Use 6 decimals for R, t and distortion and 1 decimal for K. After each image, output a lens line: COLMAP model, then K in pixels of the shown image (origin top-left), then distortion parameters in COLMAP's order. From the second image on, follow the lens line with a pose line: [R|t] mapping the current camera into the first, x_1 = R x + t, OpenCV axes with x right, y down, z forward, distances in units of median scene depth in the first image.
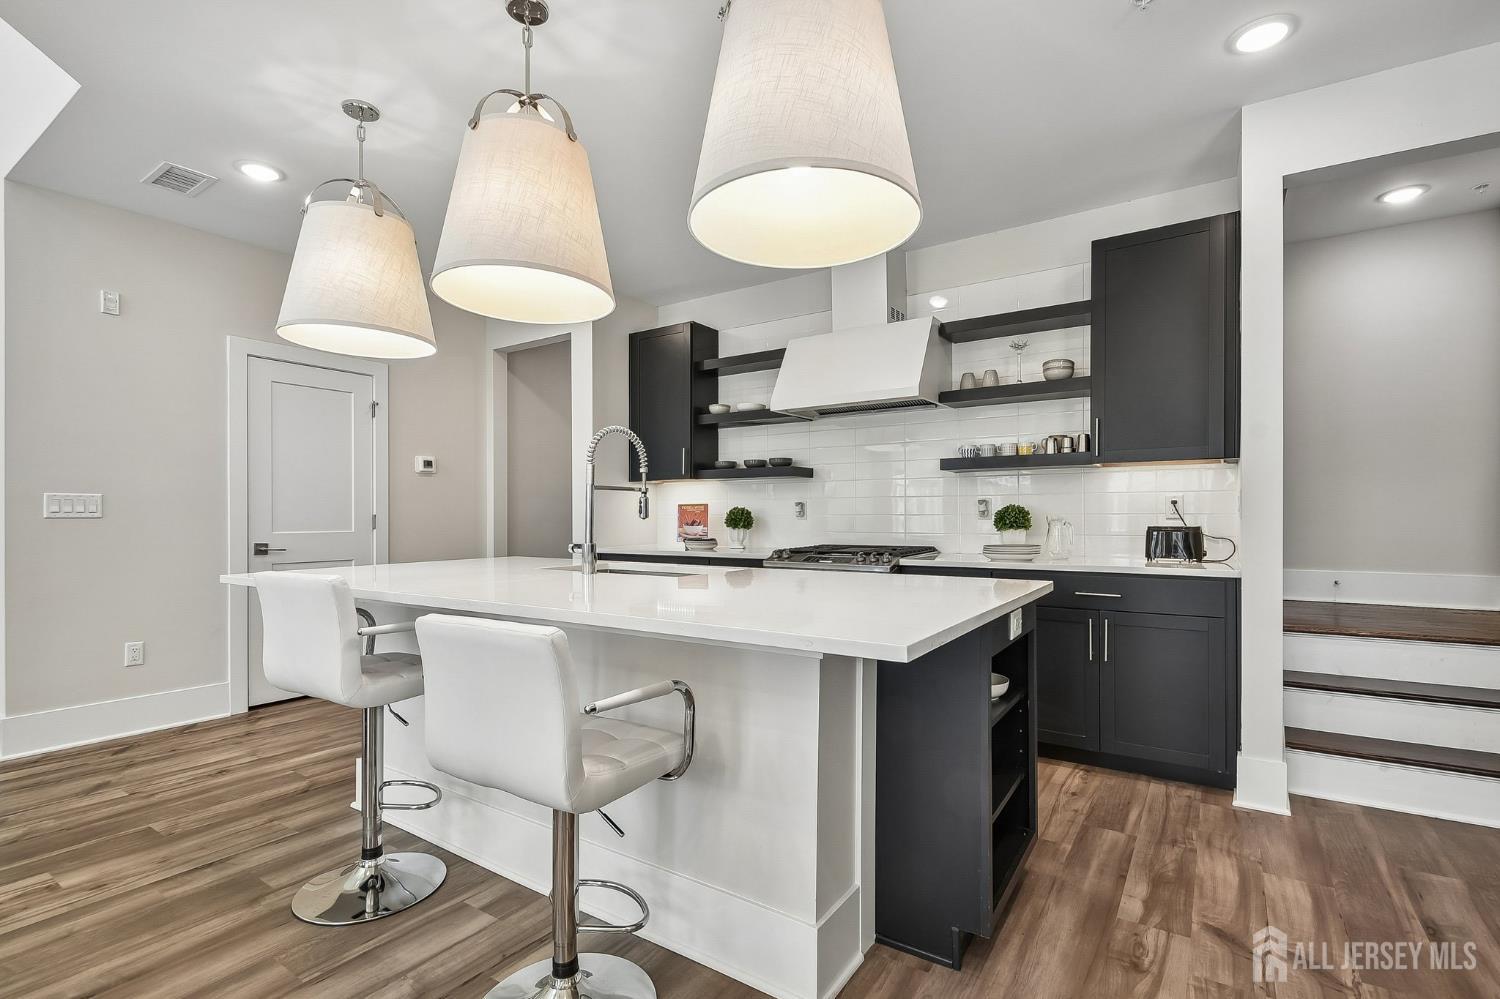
lens RADIAL K [[680.7, 0, 765.2], [0, 680.7, 522.4], [0, 0, 1]] dist [0.014511, -0.015967]
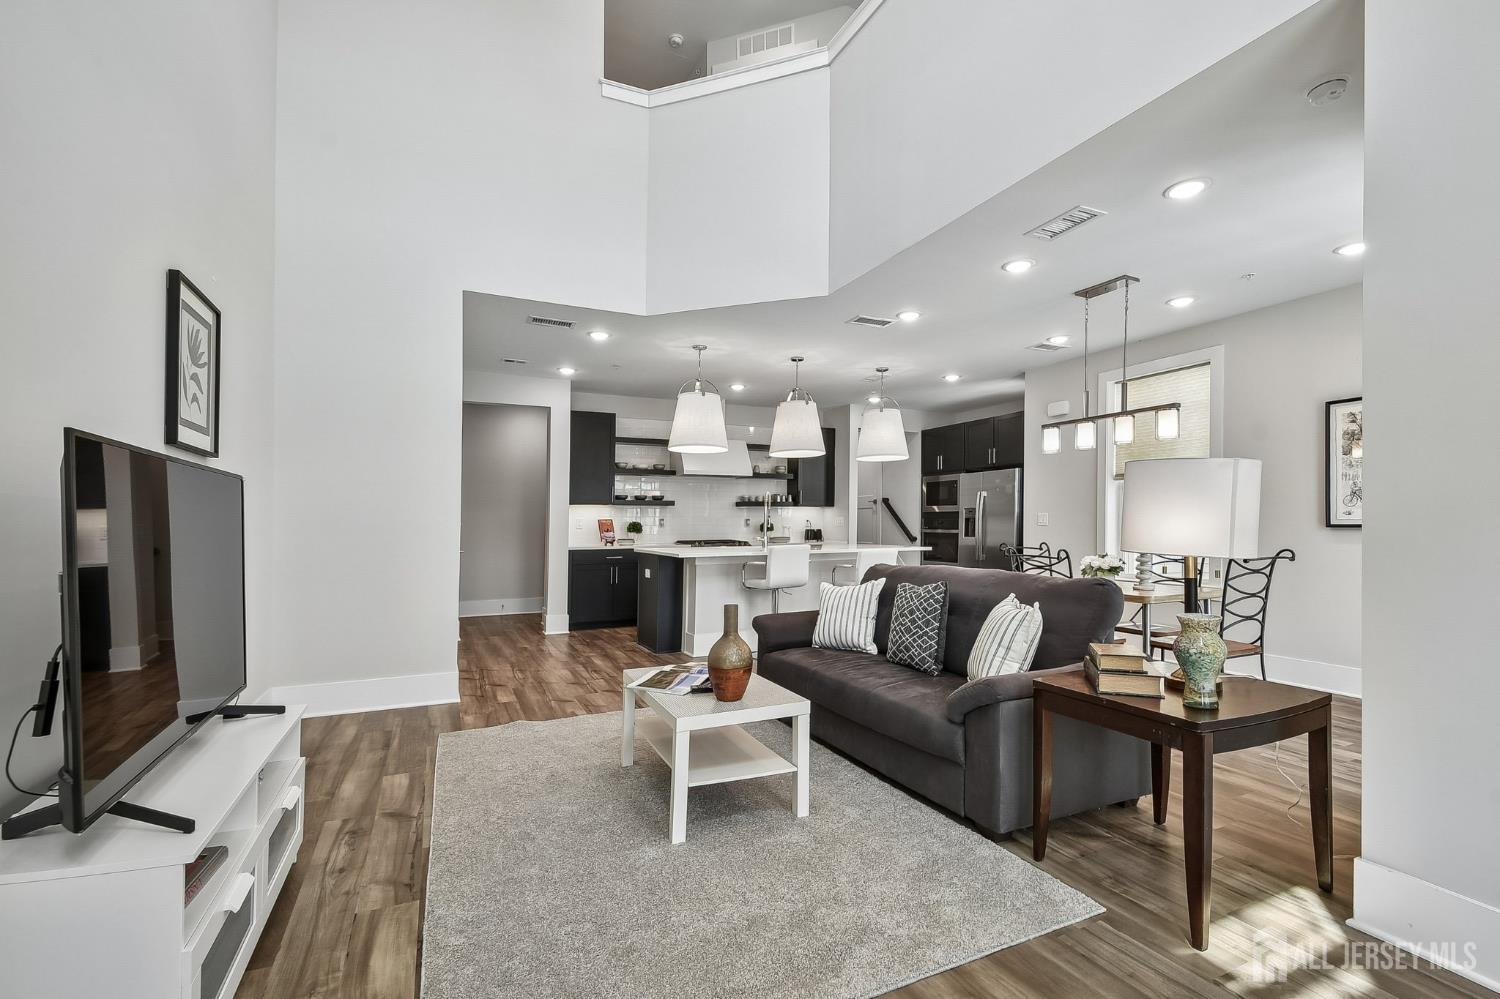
lens RADIAL K [[666.8, 0, 758.3], [0, 666.8, 521.3], [0, 0, 1]] dist [0.003913, -0.015427]
pose [[0.512566, 0.003522, 0.858640, -2.421909], [0.010553, 0.999890, -0.010401, -0.002291], [-0.858583, 0.014392, 0.512473, -0.311119]]
